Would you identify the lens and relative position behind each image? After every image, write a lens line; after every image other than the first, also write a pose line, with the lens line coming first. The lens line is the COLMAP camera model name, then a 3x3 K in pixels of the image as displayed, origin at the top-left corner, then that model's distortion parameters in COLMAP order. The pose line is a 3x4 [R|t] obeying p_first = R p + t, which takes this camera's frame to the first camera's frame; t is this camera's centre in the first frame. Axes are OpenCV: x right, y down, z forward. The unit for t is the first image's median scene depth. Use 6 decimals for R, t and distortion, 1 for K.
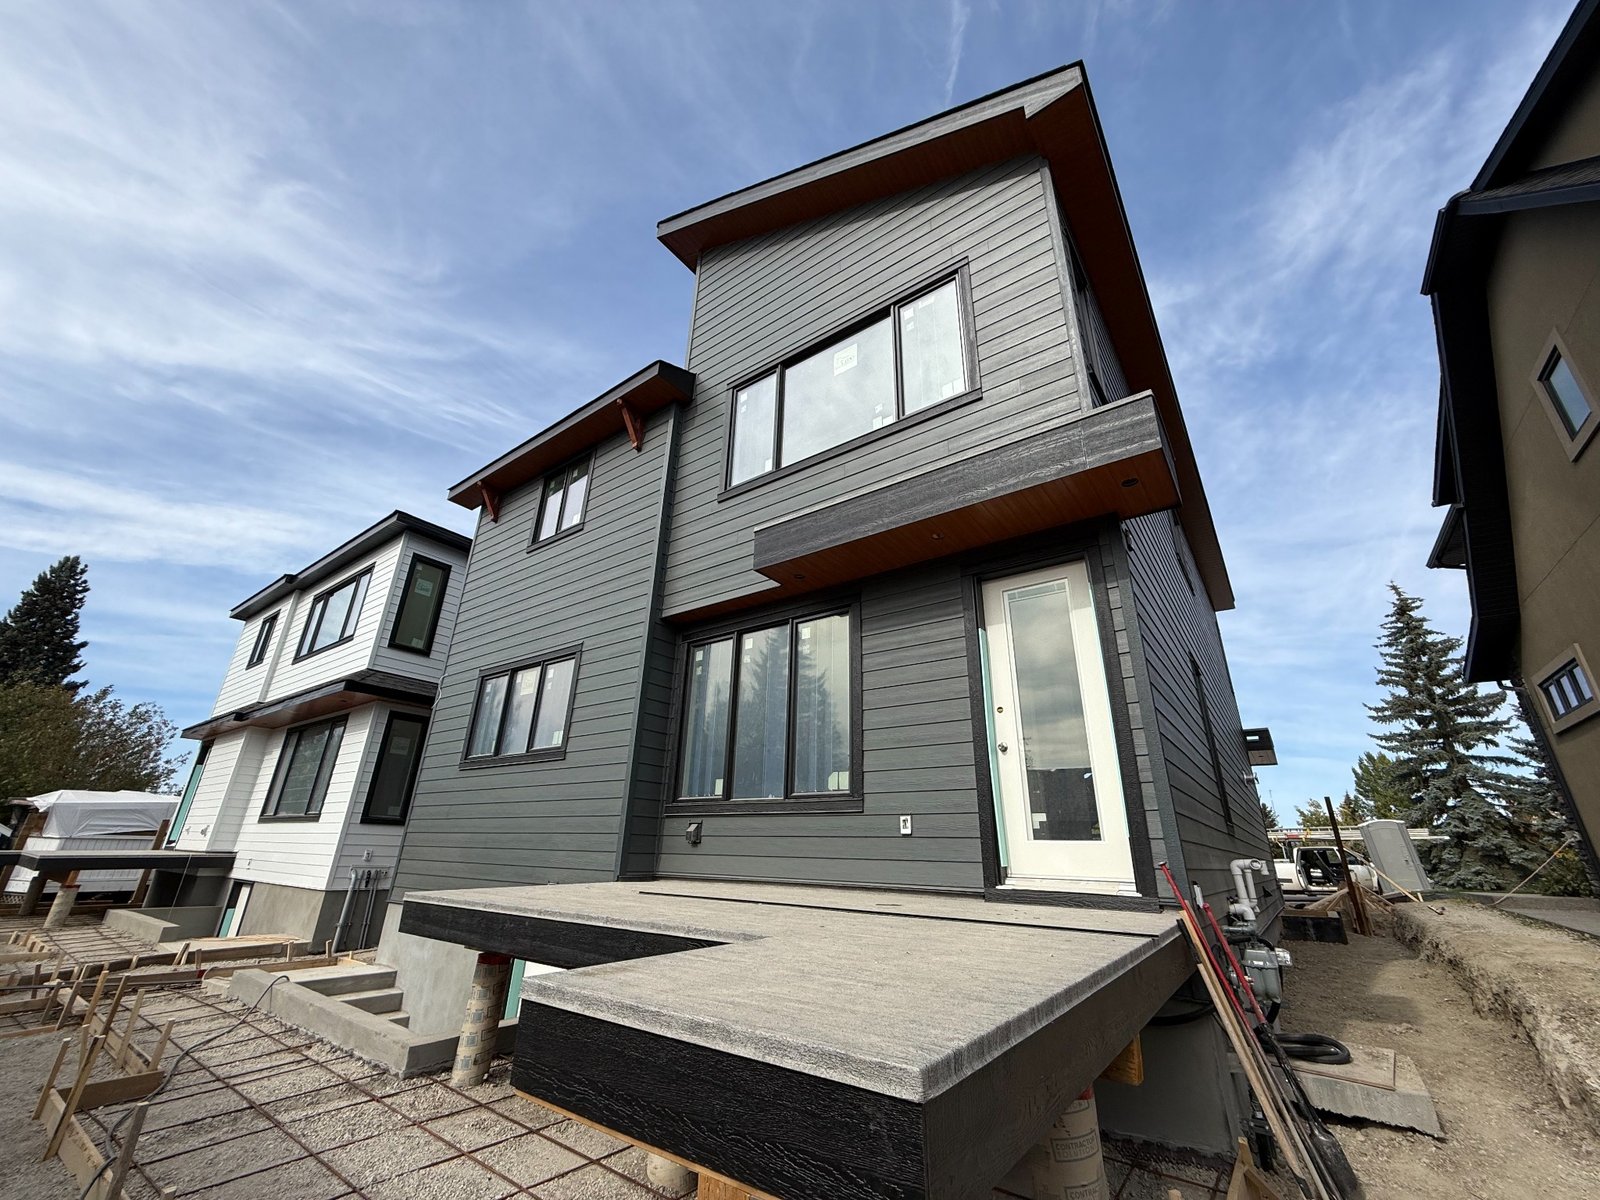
lens RADIAL K [[634.9, 0, 800.0], [0, 634.9, 600.0], [0, 0, 1]] dist [0.000880, 0.000059]
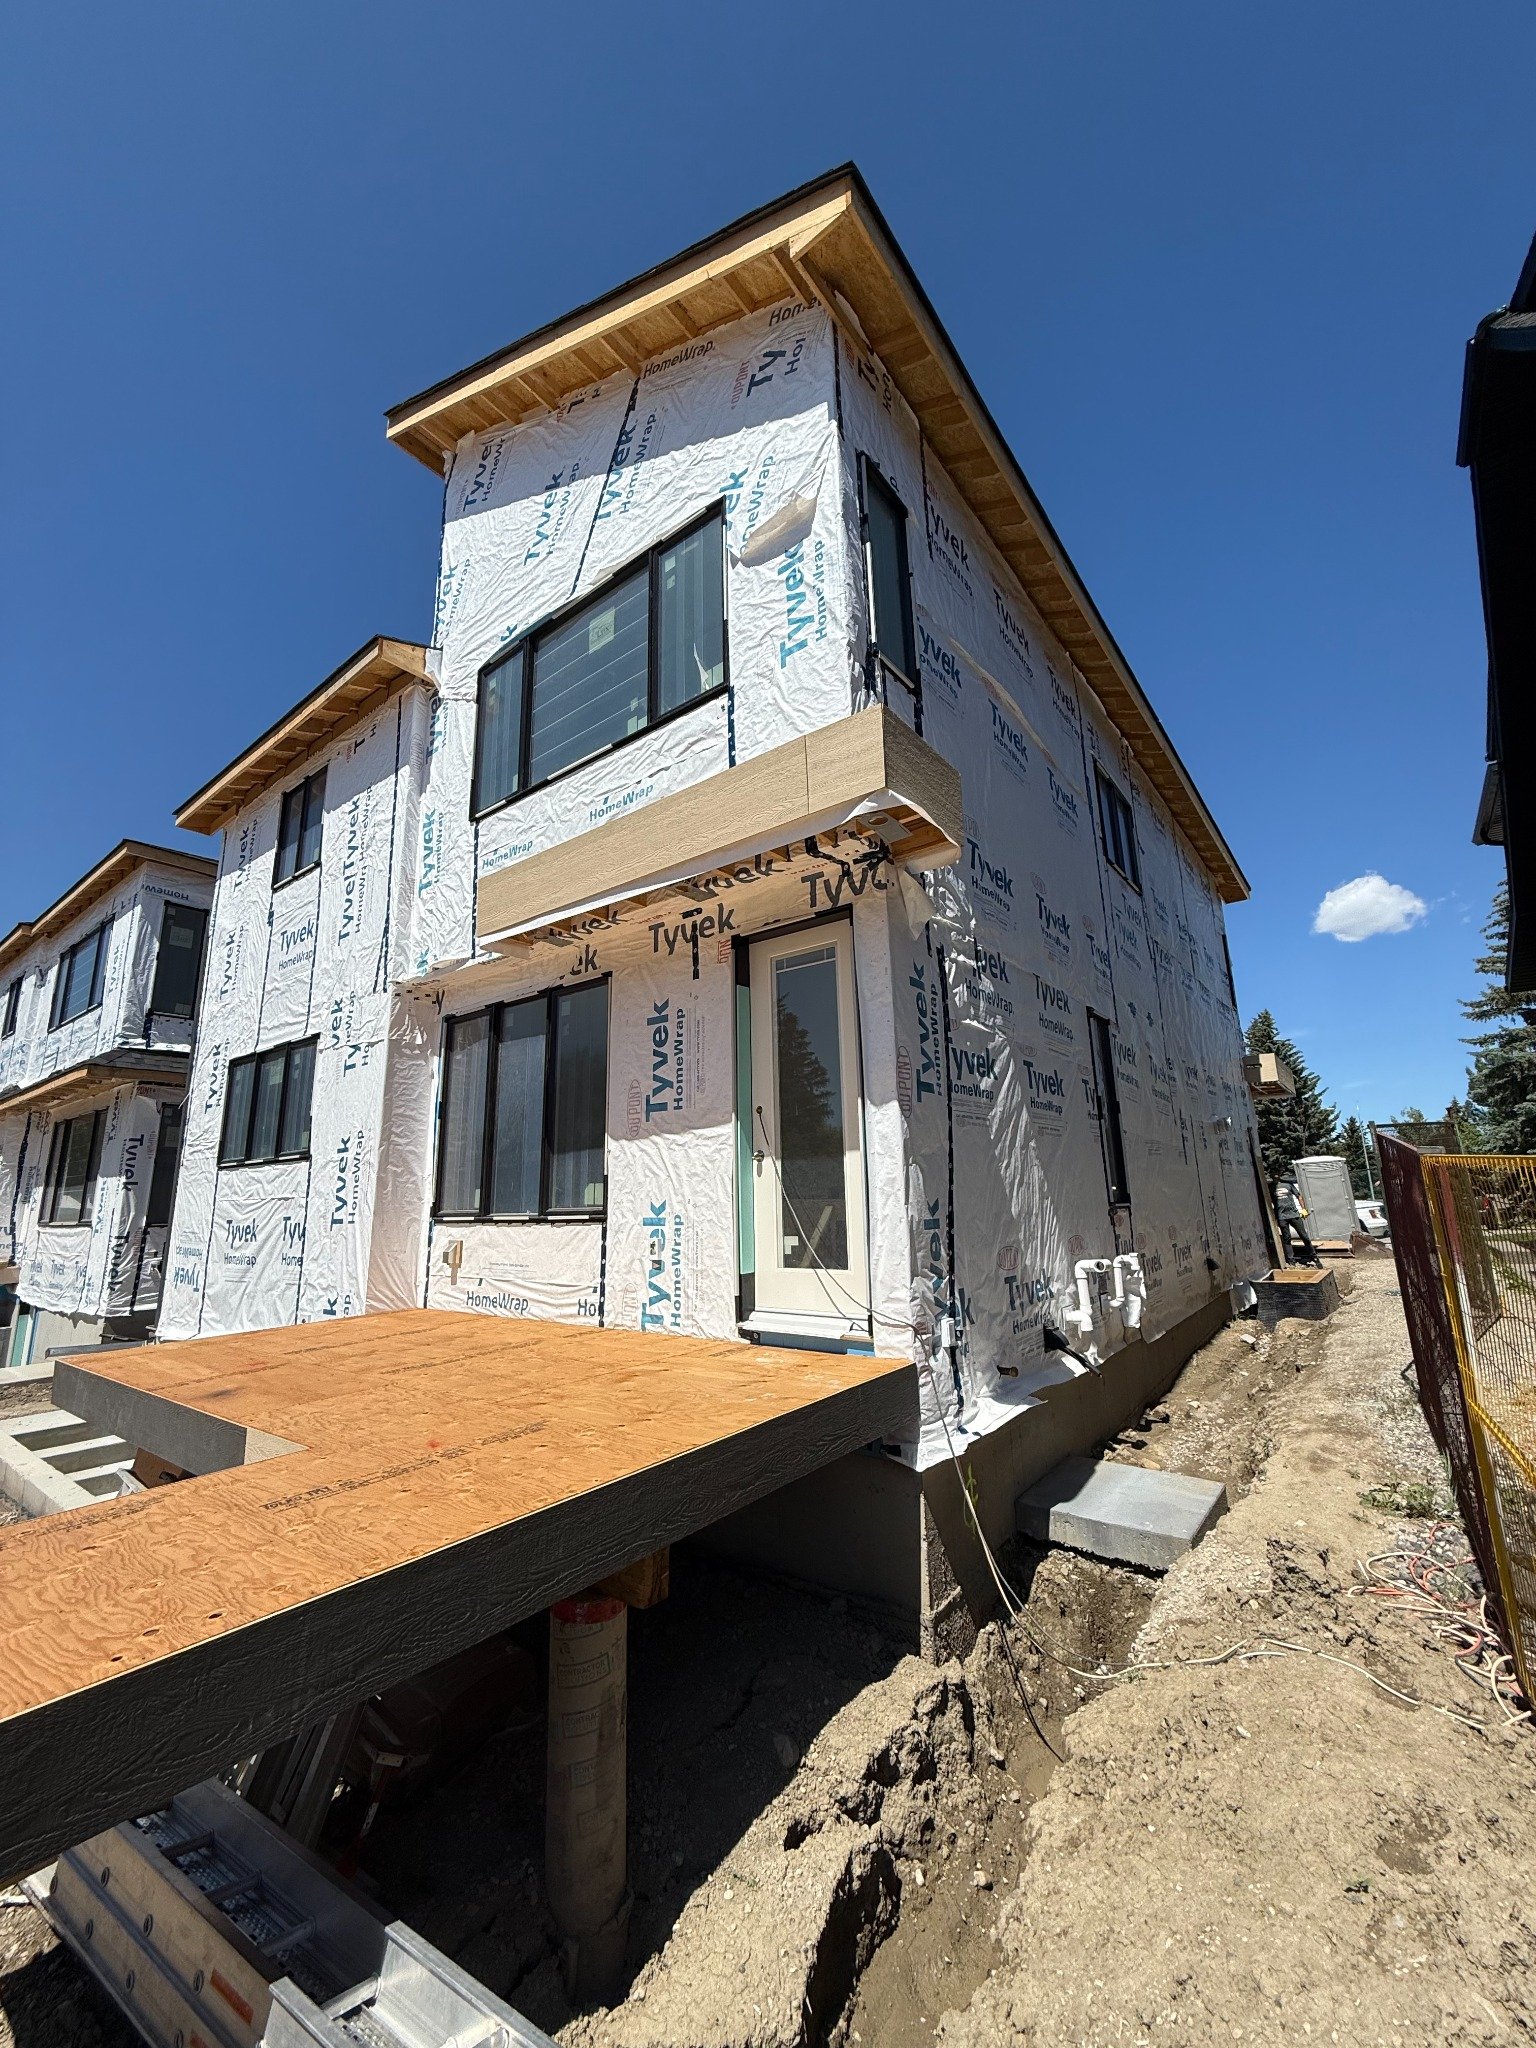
lens RADIAL K [[812.6, 0, 768.0], [0, 812.6, 1024.0], [0, 0, 1]] dist [0.000880, 0.000059]
pose [[0.998652, -0.049316, -0.016198, 0.229198], [0.051337, 0.984492, 0.167749, -0.071431], [0.007674, -0.168355, 0.985697, -0.000183]]
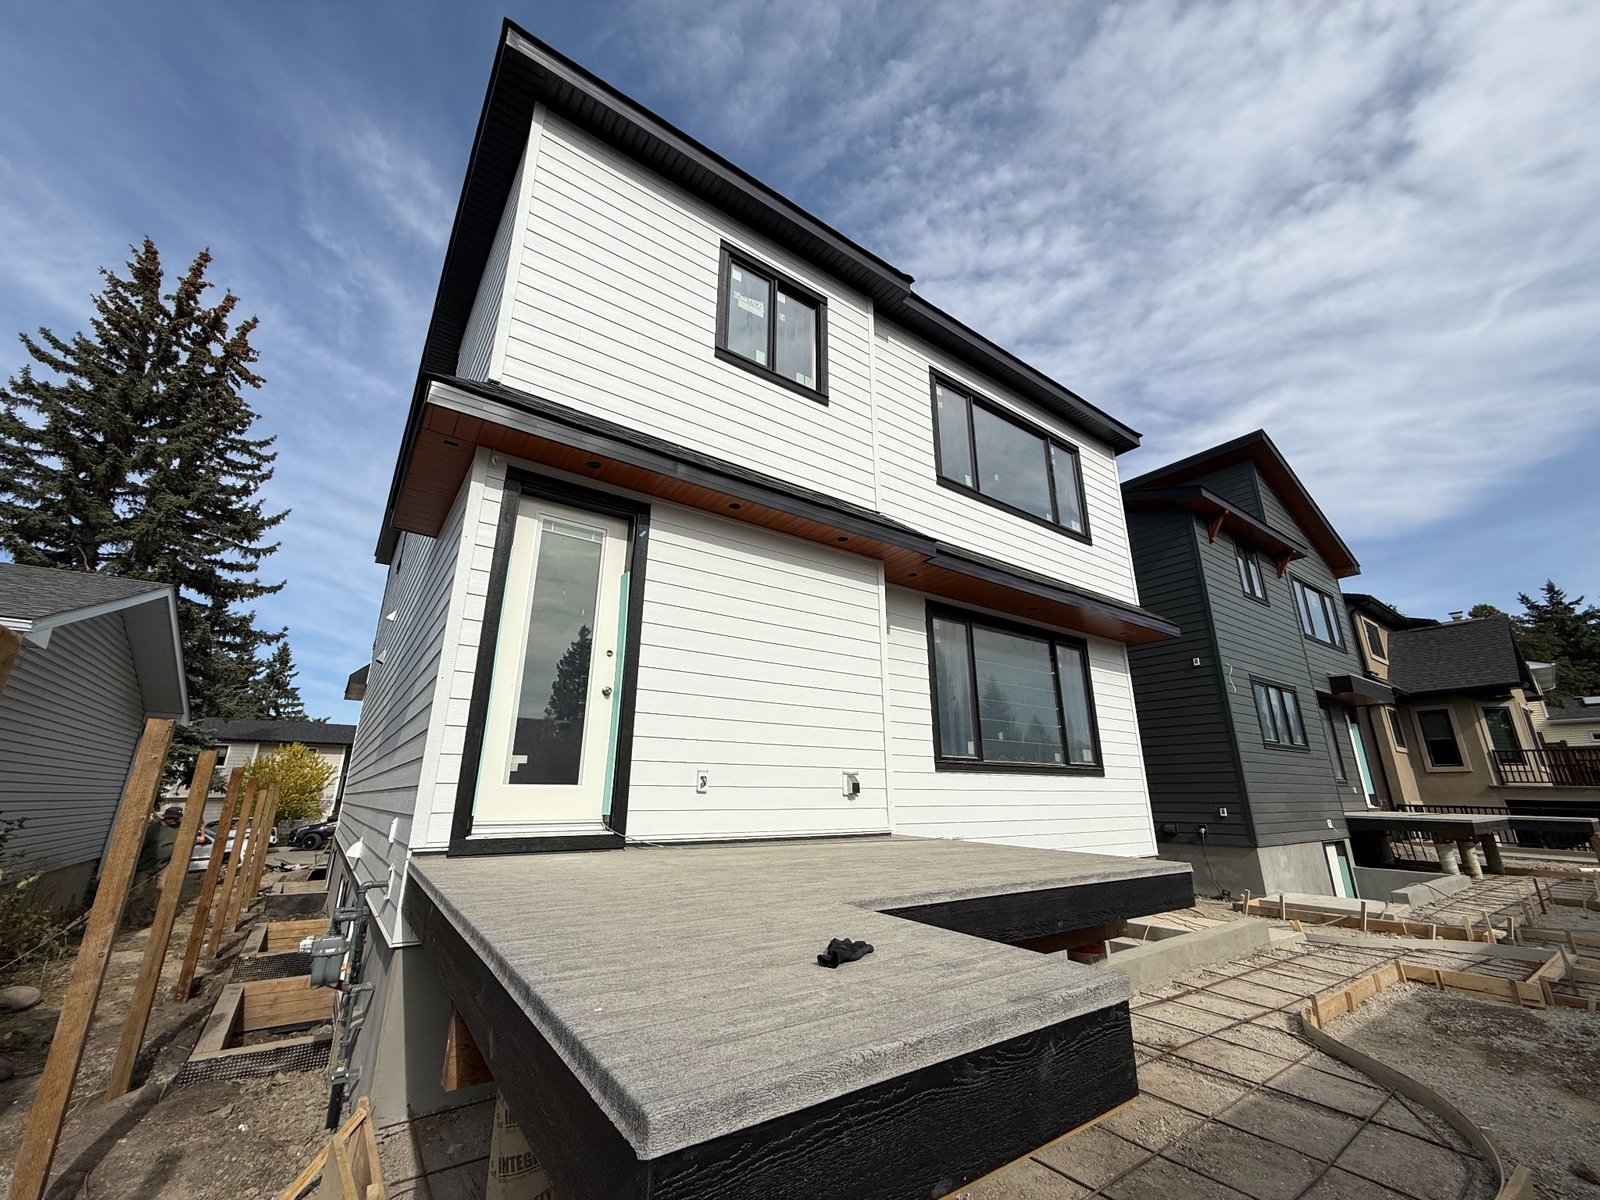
lens RADIAL K [[634.9, 0, 800.0], [0, 634.9, 600.0], [0, 0, 1]] dist [0.000880, 0.000059]
pose [[0.302662, 0.266988, 0.914939, -0.277849], [-0.343495, 0.926008, -0.156589, 0.067814], [-0.889048, -0.266883, 0.371976, 0.187043]]
